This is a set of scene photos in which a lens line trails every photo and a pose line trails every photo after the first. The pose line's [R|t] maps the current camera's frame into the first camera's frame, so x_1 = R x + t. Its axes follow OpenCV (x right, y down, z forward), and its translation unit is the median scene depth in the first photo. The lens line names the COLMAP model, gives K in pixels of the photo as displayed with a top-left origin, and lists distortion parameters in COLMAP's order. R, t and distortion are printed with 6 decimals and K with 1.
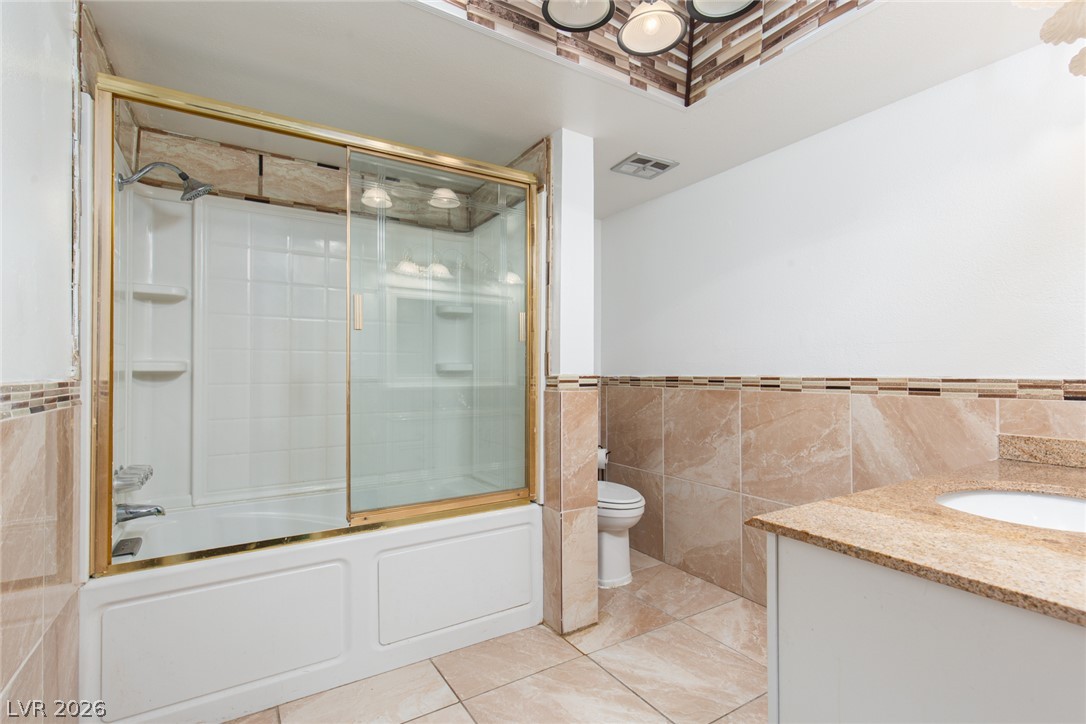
lens RADIAL K [[495.4, 0, 549.6], [0, 495.4, 365.3], [0, 0, 1]] dist [0.009084, -0.002199]
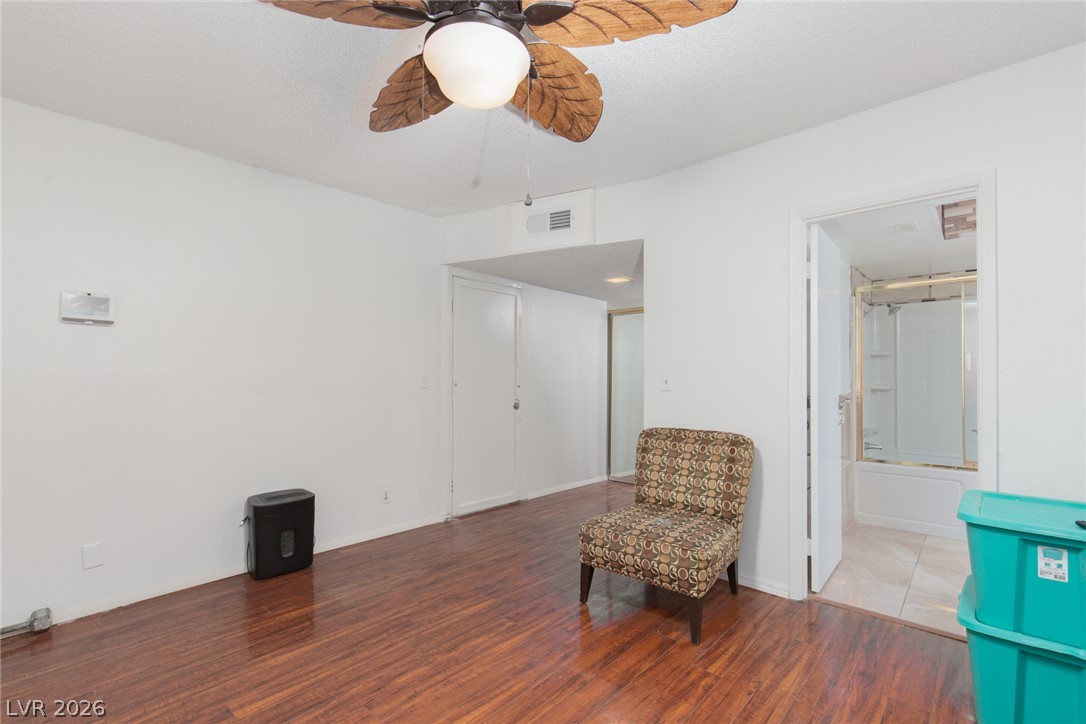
lens RADIAL K [[495.4, 0, 550.0], [0, 495.4, 369.5], [0, 0, 1]] dist [0.009084, -0.002199]
pose [[0.284572, -0.012634, -0.958572, 0.823547], [0.002158, 0.999919, -0.012539, -0.045450], [0.958652, 0.001500, 0.284576, -0.933966]]
